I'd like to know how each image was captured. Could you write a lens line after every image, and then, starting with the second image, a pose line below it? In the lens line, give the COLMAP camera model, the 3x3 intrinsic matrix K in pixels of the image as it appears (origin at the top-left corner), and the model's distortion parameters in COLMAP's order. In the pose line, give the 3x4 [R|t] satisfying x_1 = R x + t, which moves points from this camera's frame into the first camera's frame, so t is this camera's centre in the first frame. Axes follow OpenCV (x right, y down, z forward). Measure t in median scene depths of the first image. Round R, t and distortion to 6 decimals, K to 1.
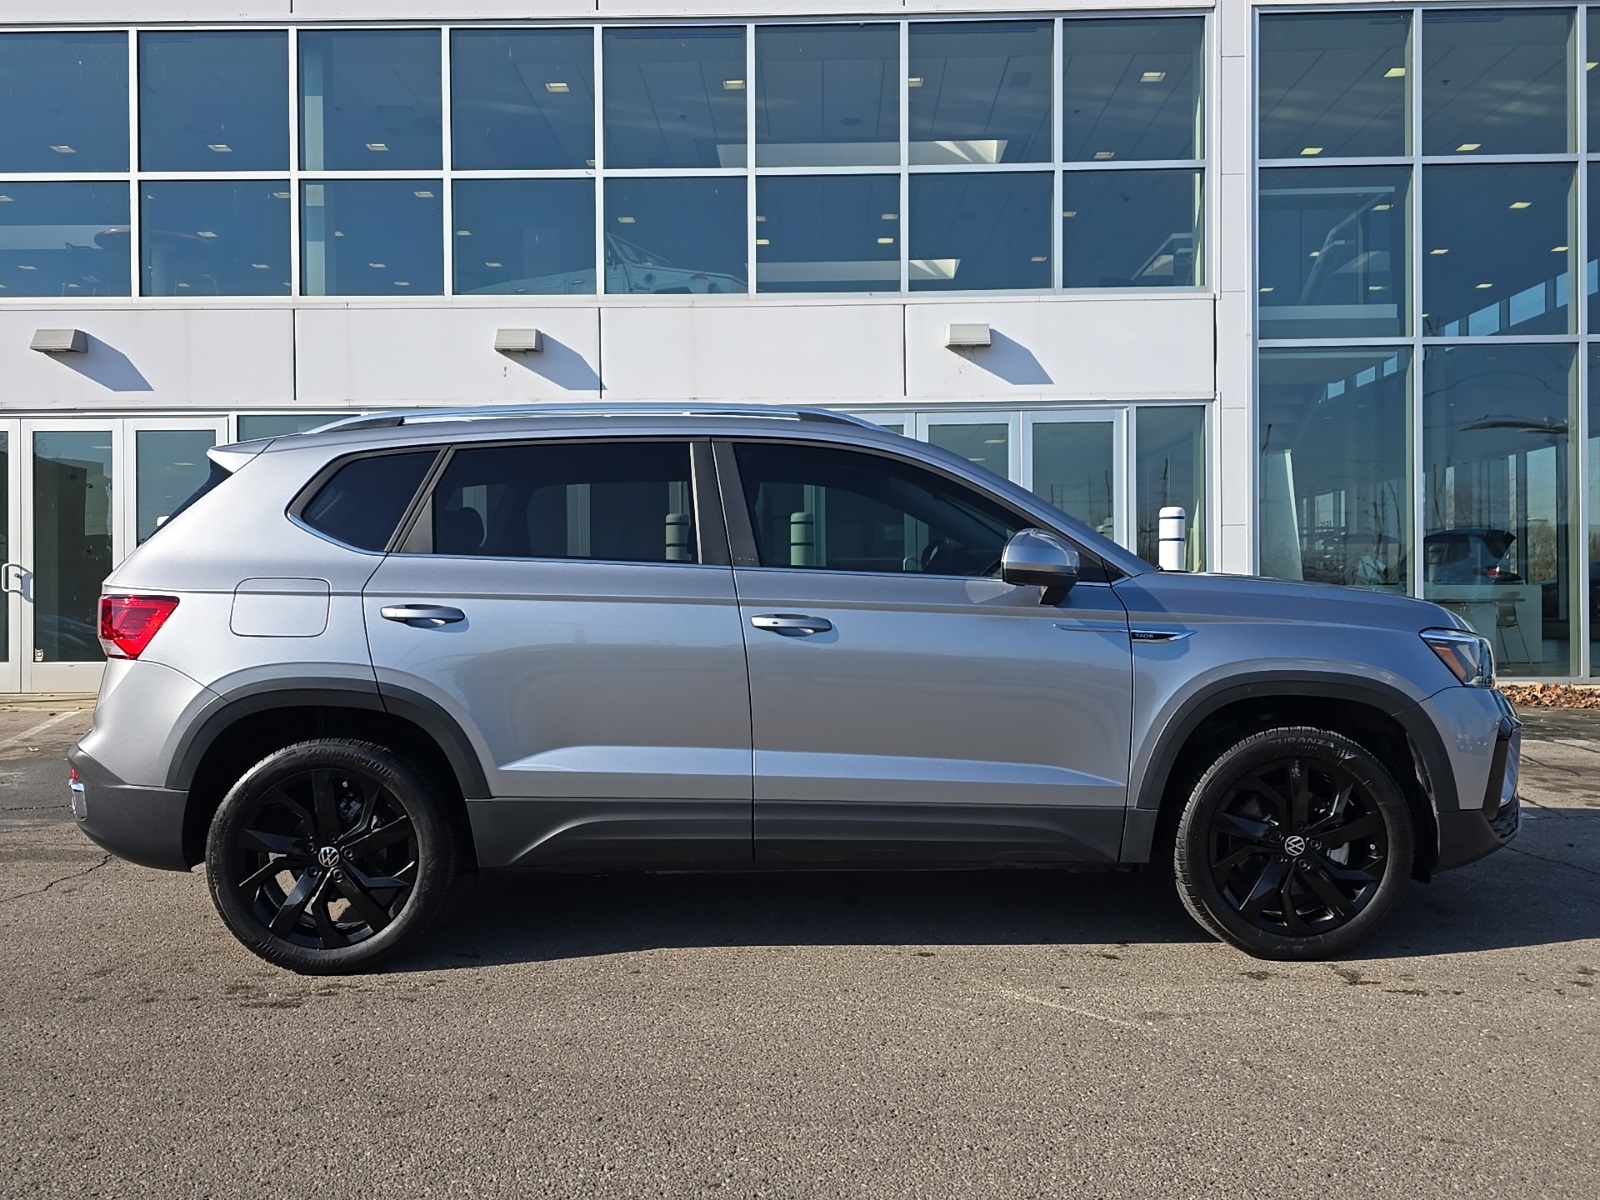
lens RADIAL K [[1058.3, 0, 798.6], [0, 1058.3, 623.3], [0, 0, 1]] dist [0.039238, -0.003616]
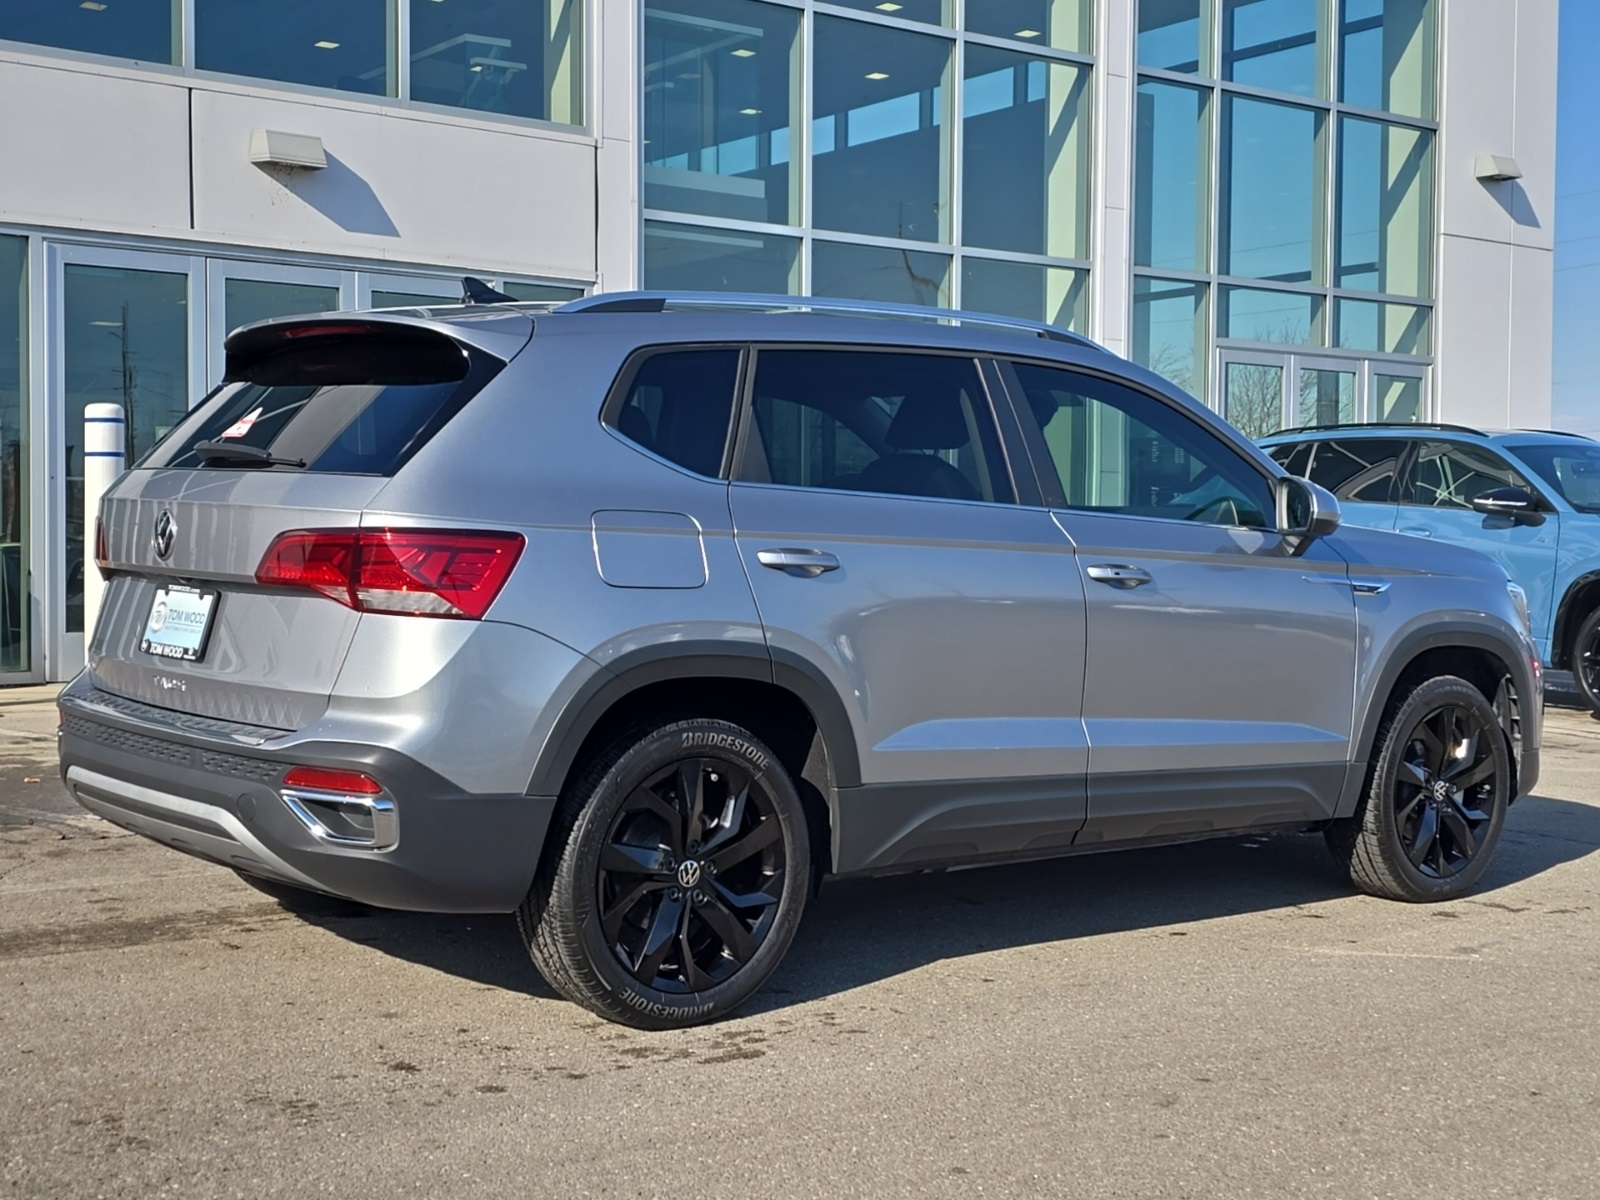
lens RADIAL K [[1529.6, 0, 785.8], [0, 1529.6, 596.7], [0, 0, 1]] dist [0.044164, 0.000000]
pose [[0.874732, -0.003139, 0.484596, -0.838206], [-0.001148, 0.999963, 0.008550, 0.008471], [-0.484605, -0.008035, 0.874696, 0.002472]]
